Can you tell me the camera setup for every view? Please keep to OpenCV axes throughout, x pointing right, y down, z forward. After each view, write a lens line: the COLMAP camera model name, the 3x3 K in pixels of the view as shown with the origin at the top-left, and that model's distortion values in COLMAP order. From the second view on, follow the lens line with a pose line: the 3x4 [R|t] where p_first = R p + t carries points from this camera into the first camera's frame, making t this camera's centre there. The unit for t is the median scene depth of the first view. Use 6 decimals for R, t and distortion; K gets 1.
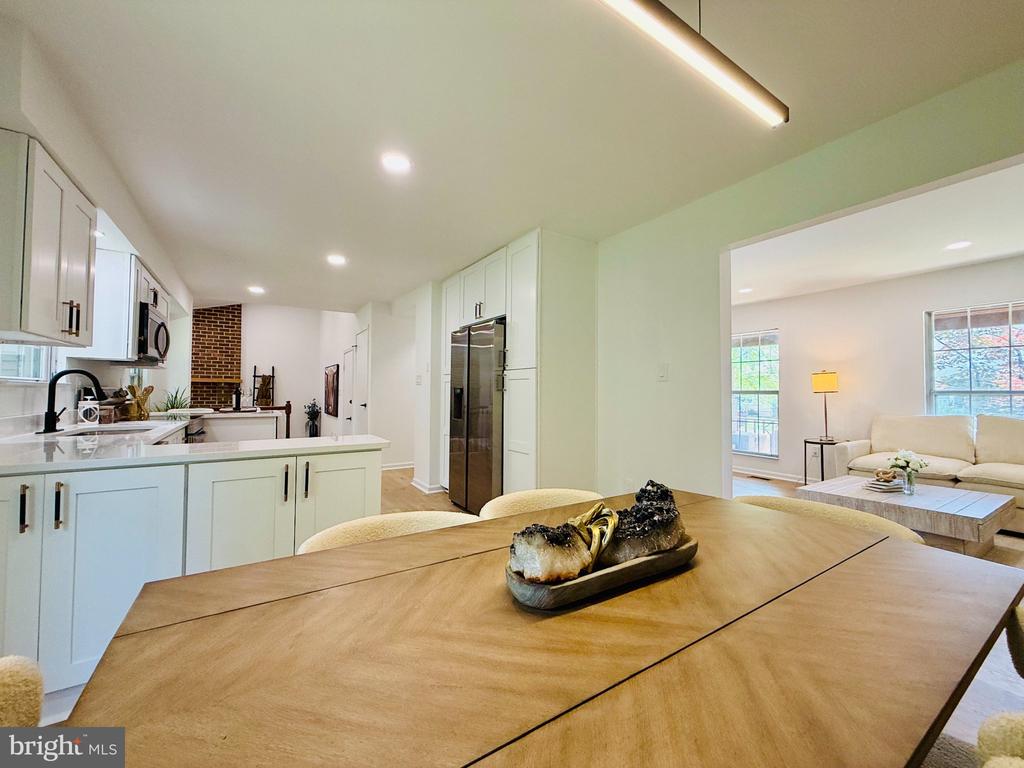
lens RADIAL K [[407.4, 0, 508.3], [0, 407.4, 382.6], [0, 0, 1]] dist [0.000328, 0.000154]
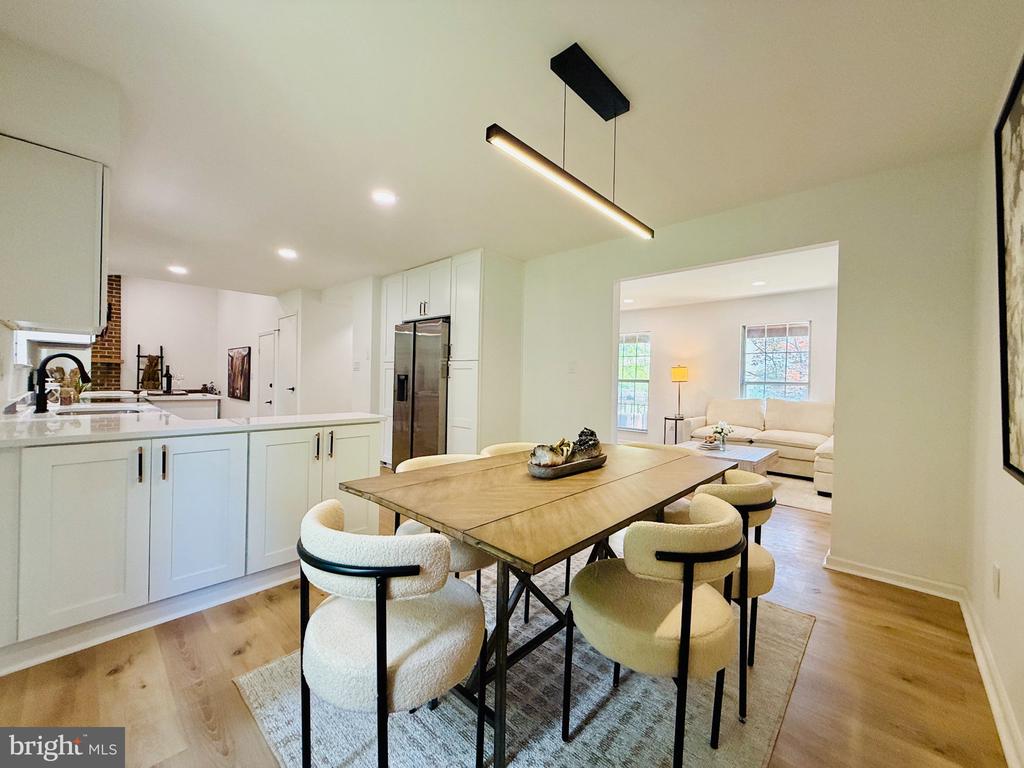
lens RADIAL K [[407.4, 0, 508.8], [0, 407.4, 382.5], [0, 0, 1]] dist [0.000328, 0.000154]
pose [[0.968814, 0.010409, 0.247571, -0.126543], [-0.019399, 0.999237, 0.033904, -0.009895], [-0.247029, -0.037650, 0.968276, -0.206083]]
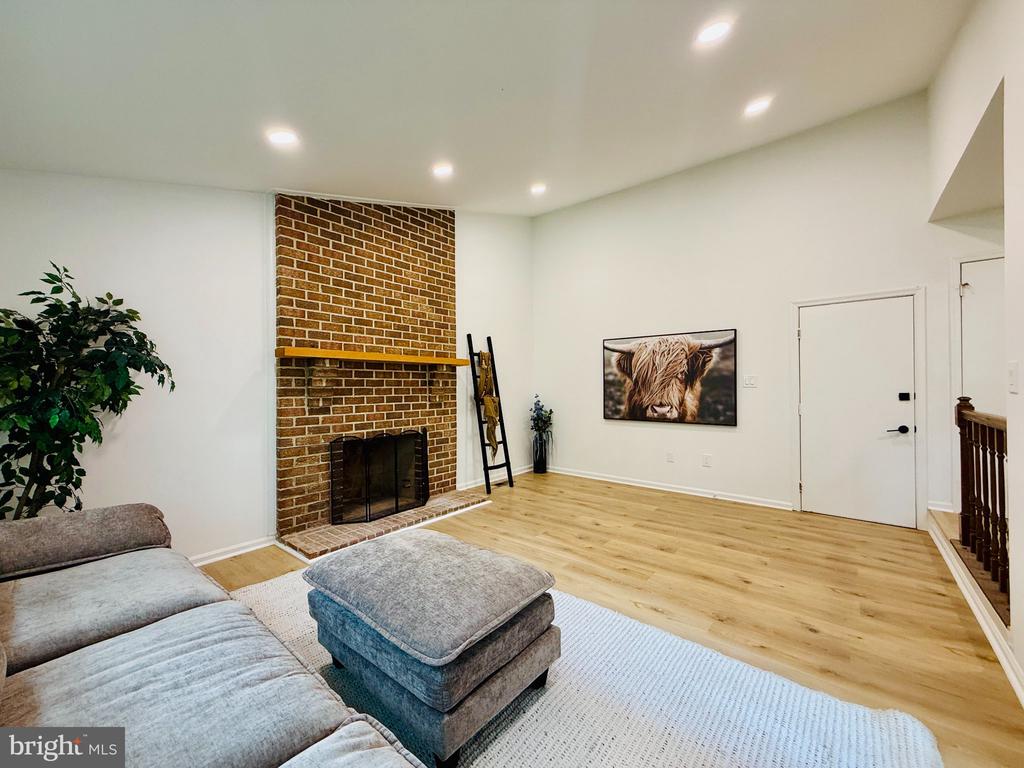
lens RADIAL K [[407.4, 0, 510.2], [0, 407.4, 383.1], [0, 0, 1]] dist [0.000328, 0.000154]
pose [[0.951092, -0.010471, 0.308732, -1.873765], [0.005609, 0.999846, 0.016631, 0.034642], [-0.308858, -0.014086, 0.951004, 1.231380]]
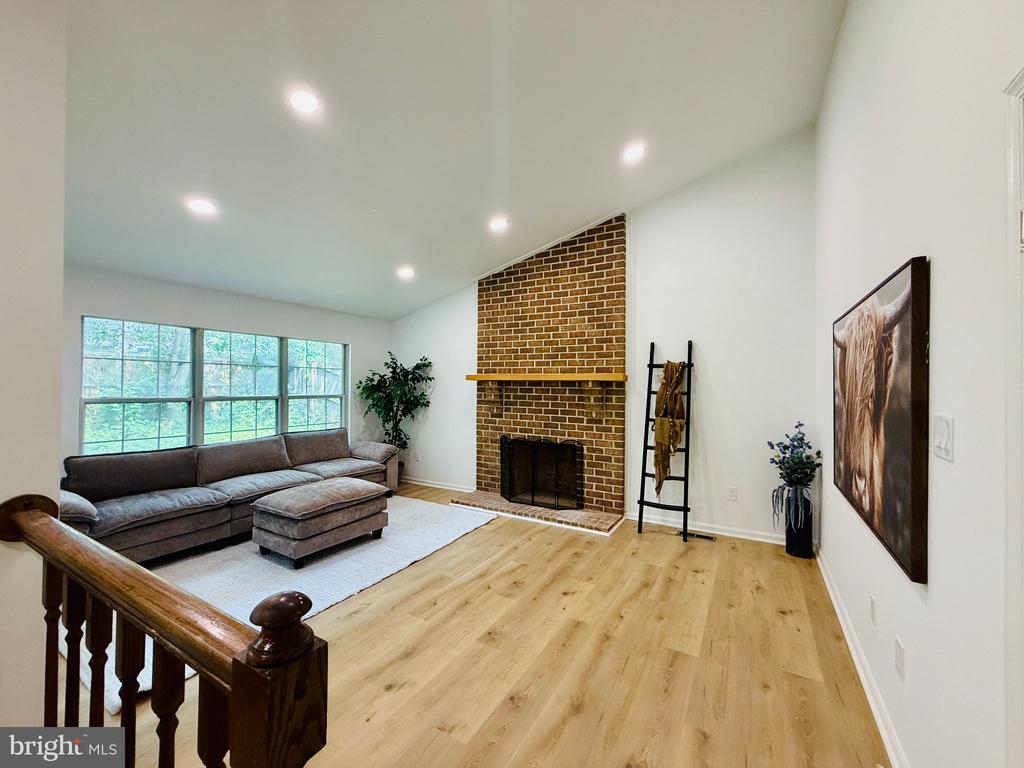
lens RADIAL K [[407.4, 0, 507.8], [0, 407.4, 383.2], [0, 0, 1]] dist [0.000328, 0.000154]
pose [[0.448795, -0.008979, -0.893589, -0.744099], [0.013812, 0.999900, -0.003110, 0.006446], [0.893528, -0.010947, 0.448874, 1.670824]]
